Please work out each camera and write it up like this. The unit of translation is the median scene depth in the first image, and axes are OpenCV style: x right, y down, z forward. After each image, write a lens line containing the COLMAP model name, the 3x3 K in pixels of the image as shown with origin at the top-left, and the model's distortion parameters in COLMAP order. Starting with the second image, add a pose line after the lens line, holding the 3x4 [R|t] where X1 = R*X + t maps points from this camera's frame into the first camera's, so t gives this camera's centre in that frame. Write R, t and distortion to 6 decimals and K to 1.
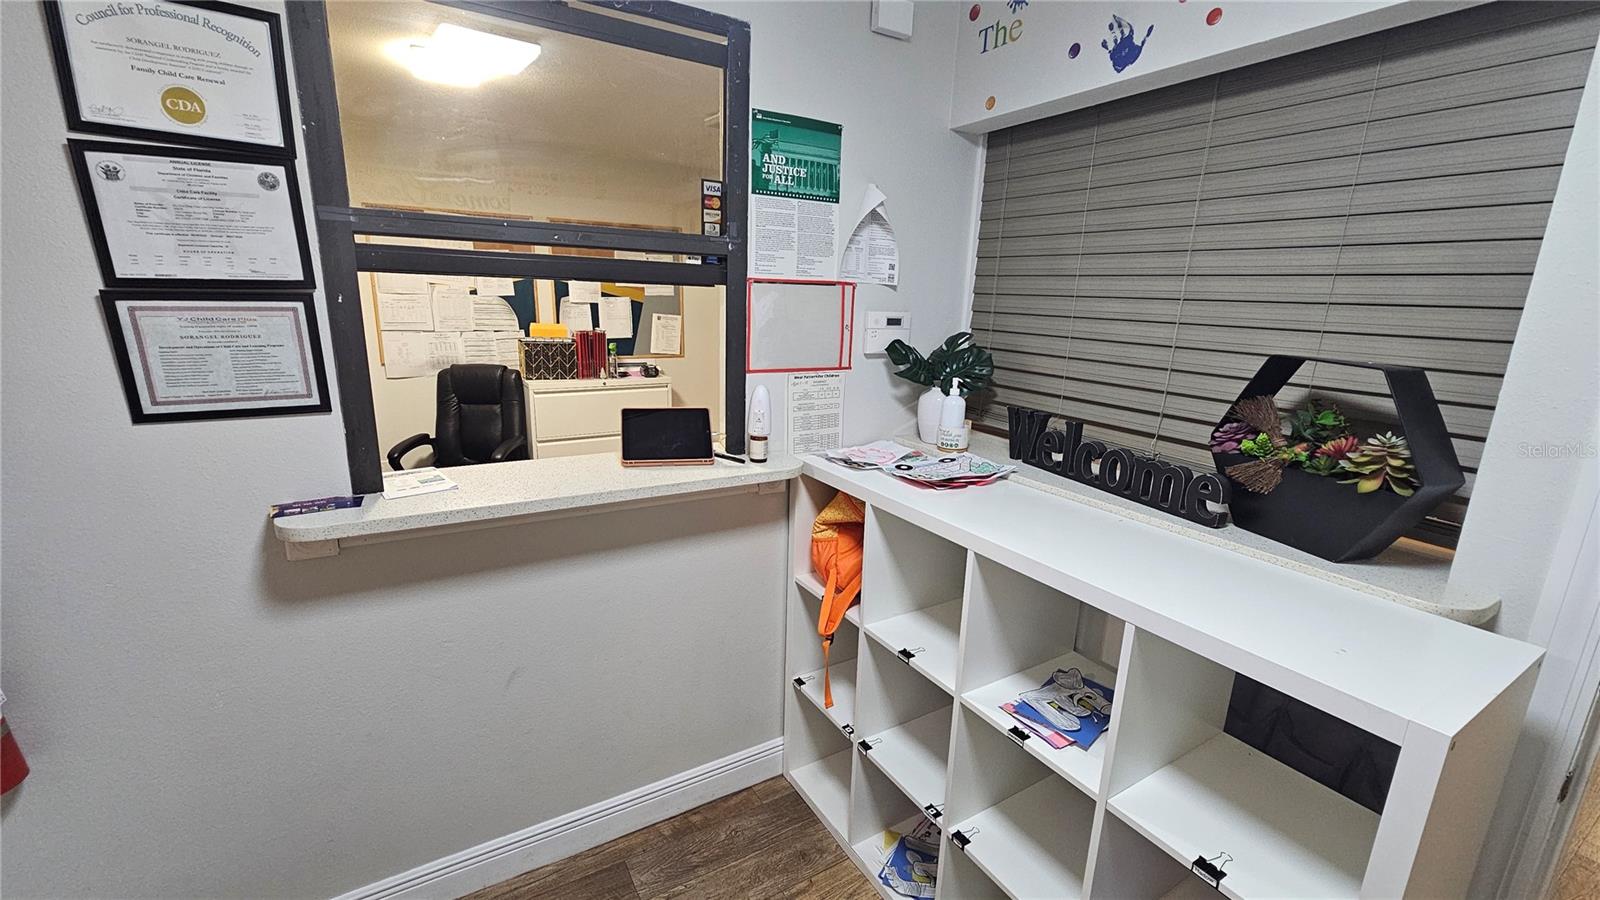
lens RADIAL K [[656.1, 0, 796.5], [0, 656.1, 457.4], [0, 0, 1]] dist [0.000291, -0.000360]
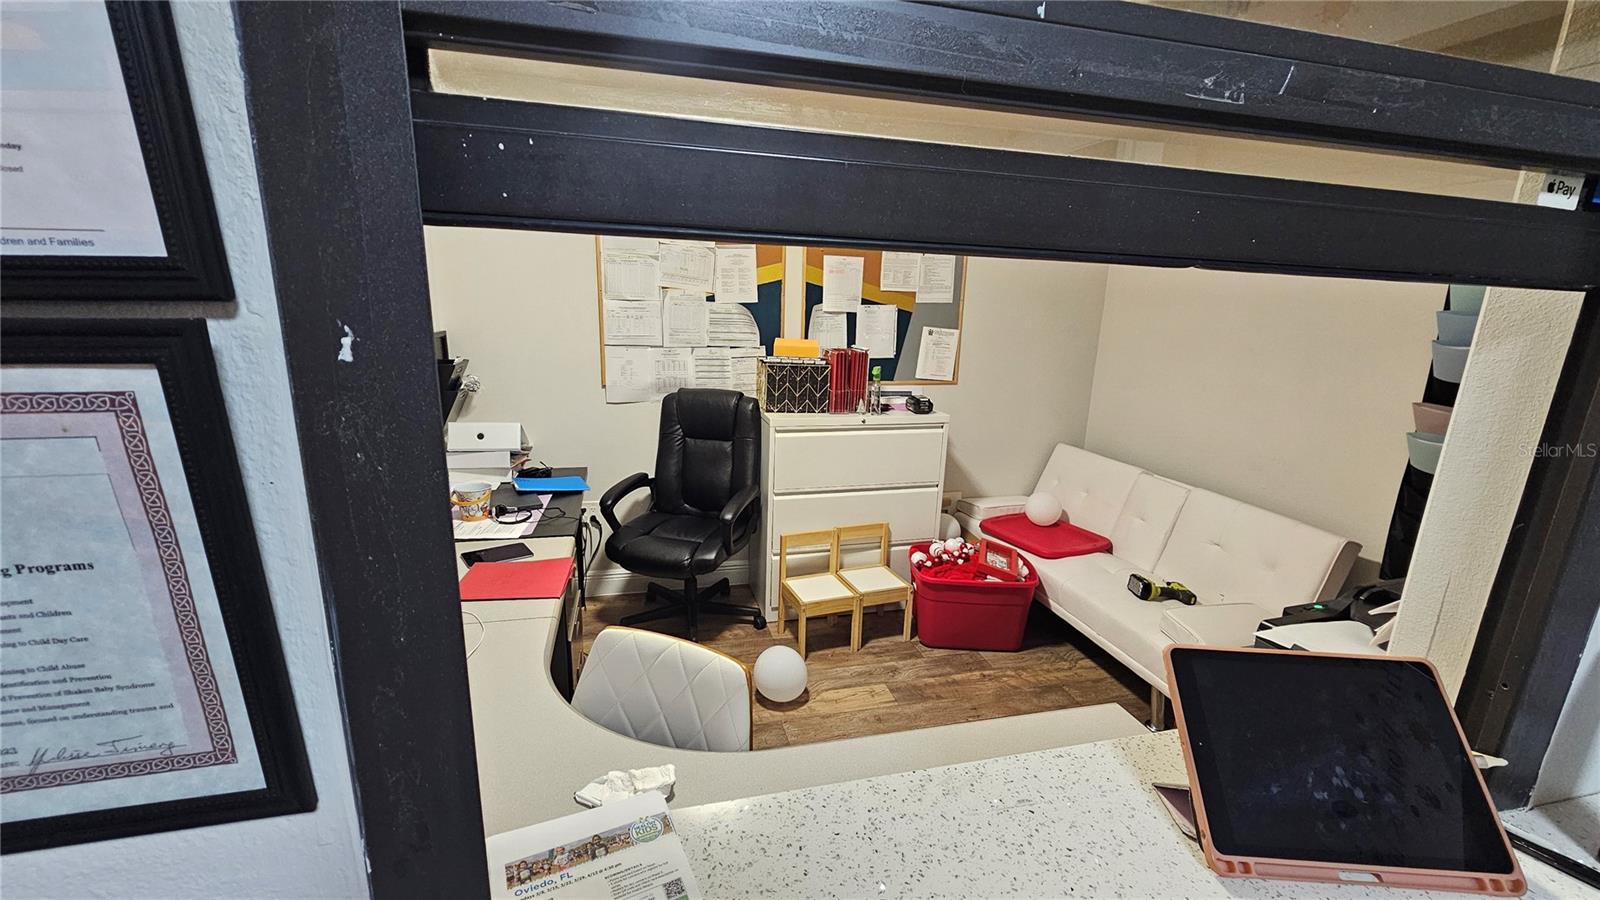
lens RADIAL K [[656.1, 0, 796.5], [0, 656.1, 457.4], [0, 0, 1]] dist [0.000291, -0.000360]
pose [[0.958065, 0.069480, -0.278001, -0.156497], [-0.071293, 0.997449, 0.003596, -0.069057], [0.277542, 0.016374, 0.960574, 0.265809]]
